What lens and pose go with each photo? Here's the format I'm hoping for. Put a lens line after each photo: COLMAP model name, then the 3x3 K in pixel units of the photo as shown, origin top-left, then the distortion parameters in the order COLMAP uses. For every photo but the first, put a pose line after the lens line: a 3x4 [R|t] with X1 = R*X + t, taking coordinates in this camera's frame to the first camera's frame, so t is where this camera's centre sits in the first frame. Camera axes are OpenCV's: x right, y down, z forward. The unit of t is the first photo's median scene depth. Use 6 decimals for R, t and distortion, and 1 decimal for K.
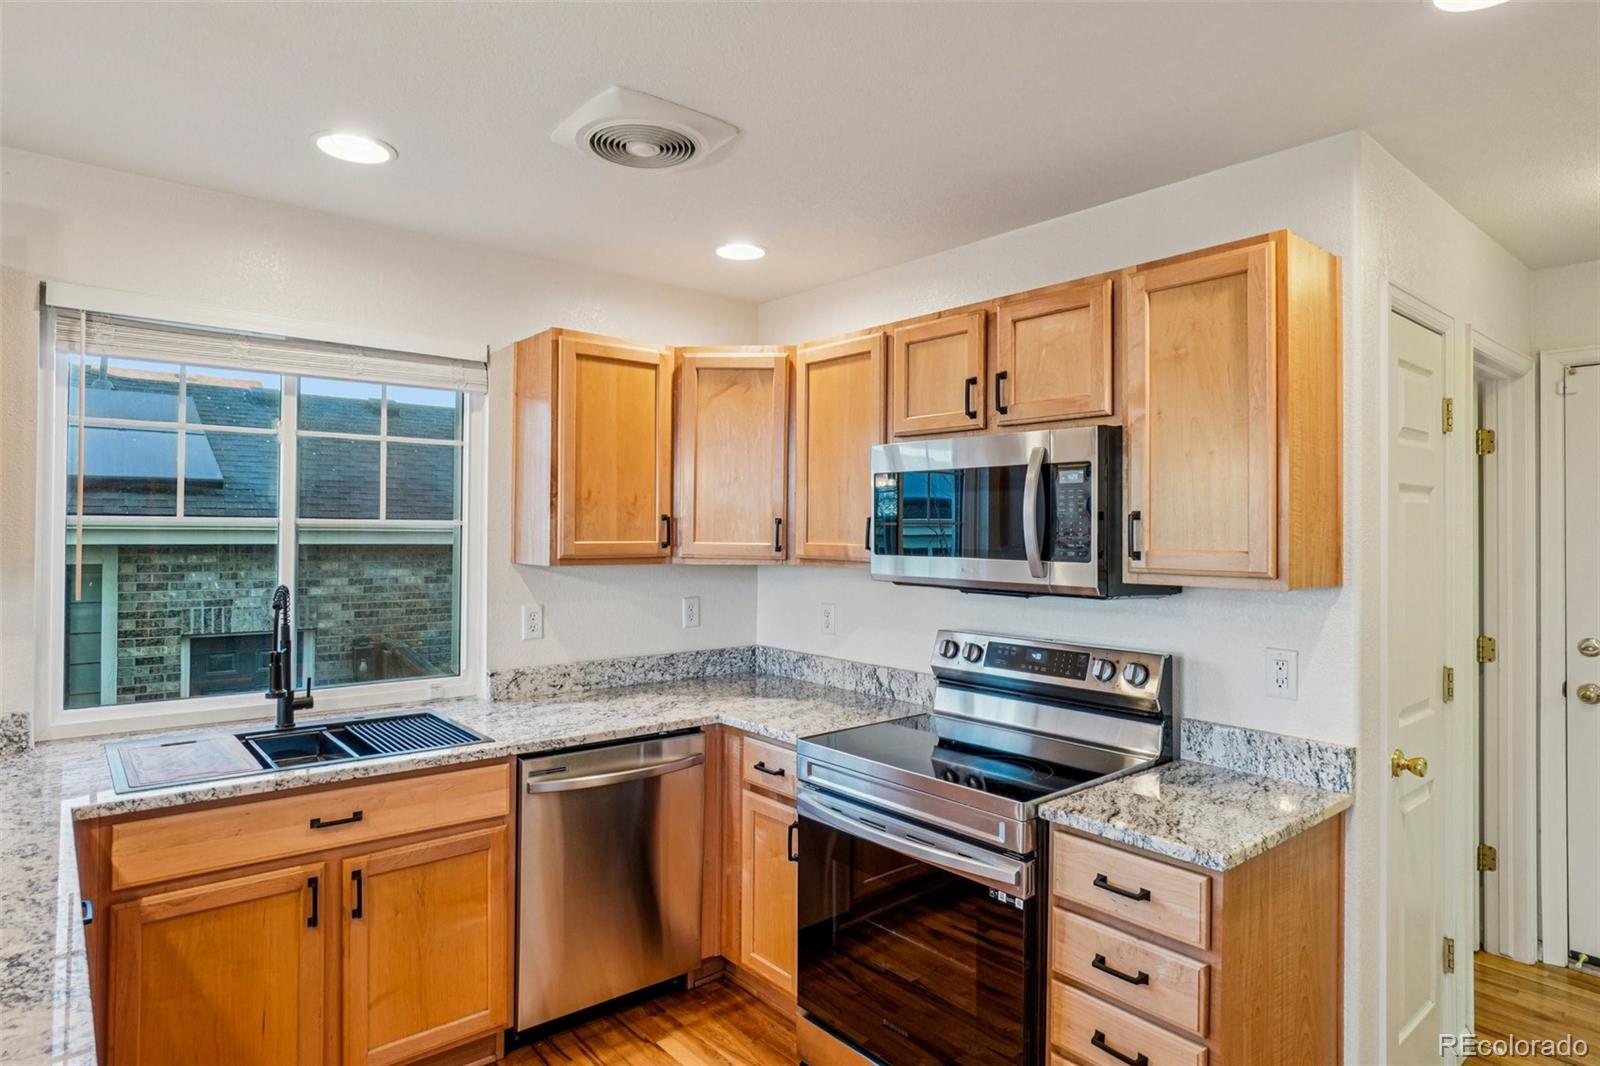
lens RADIAL K [[895.5, 0, 794.2], [0, 895.5, 522.5], [0, 0, 1]] dist [-0.040427, 0.024761]
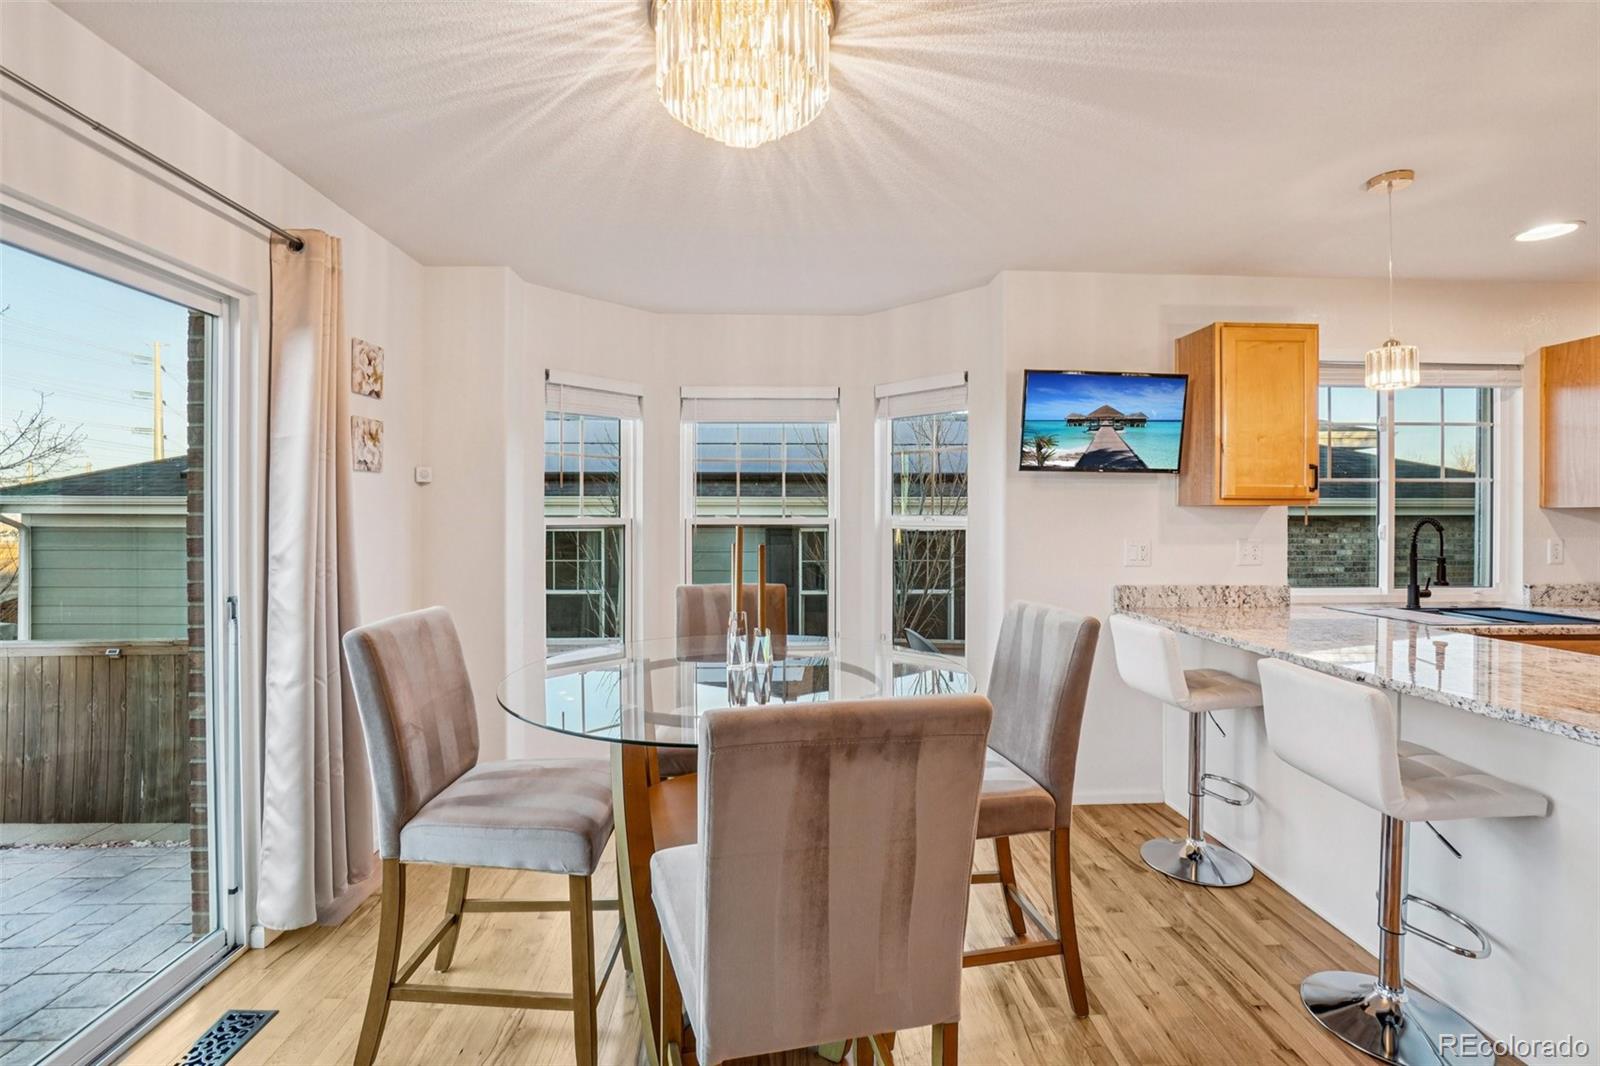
lens RADIAL K [[721.6, 0, 795.1], [0, 721.6, 523.3], [0, 0, 1]] dist [-0.062945, 0.023160]
pose [[0.784270, -0.003256, -0.620411, -0.615881], [0.013703, 0.999833, 0.012074, 0.044504], [0.620269, -0.017971, 0.784184, -0.616387]]
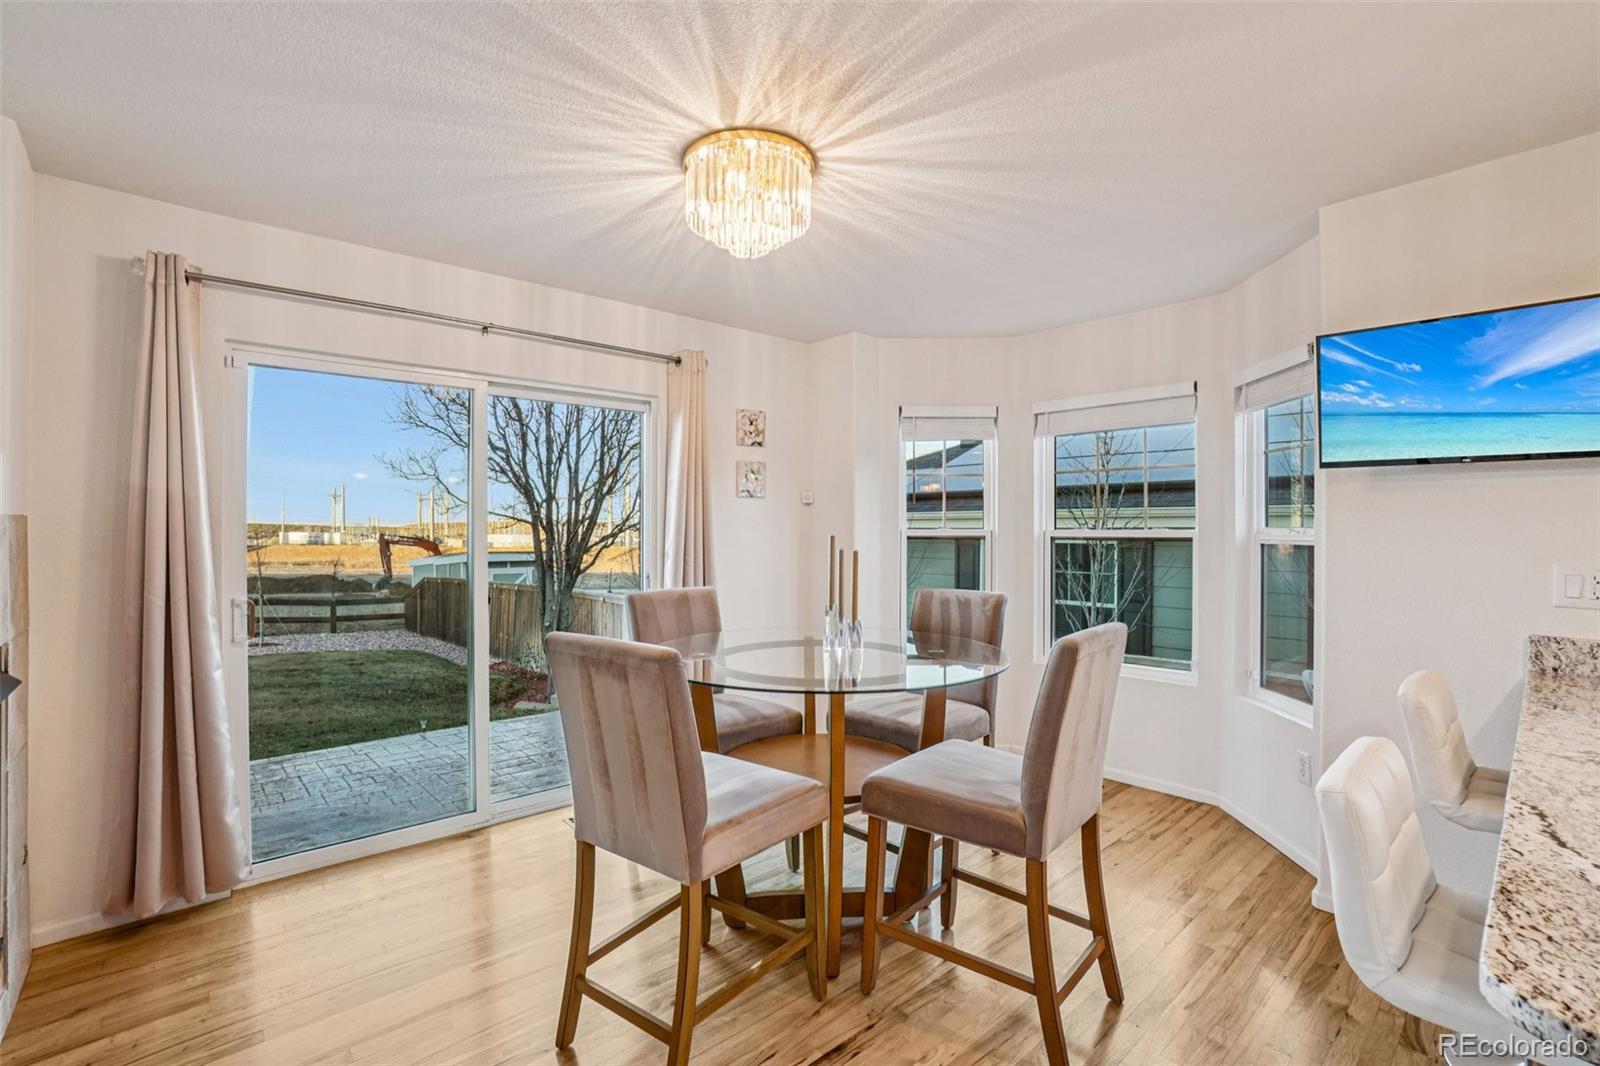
lens RADIAL K [[721.6, 0, 795.1], [0, 721.6, 523.3], [0, 0, 1]] dist [-0.062945, 0.023160]
pose [[0.036973, -0.016298, -0.999183, -0.227282], [0.009597, 0.999827, -0.015953, 0.052871], [0.999270, -0.008999, 0.037123, -0.183435]]
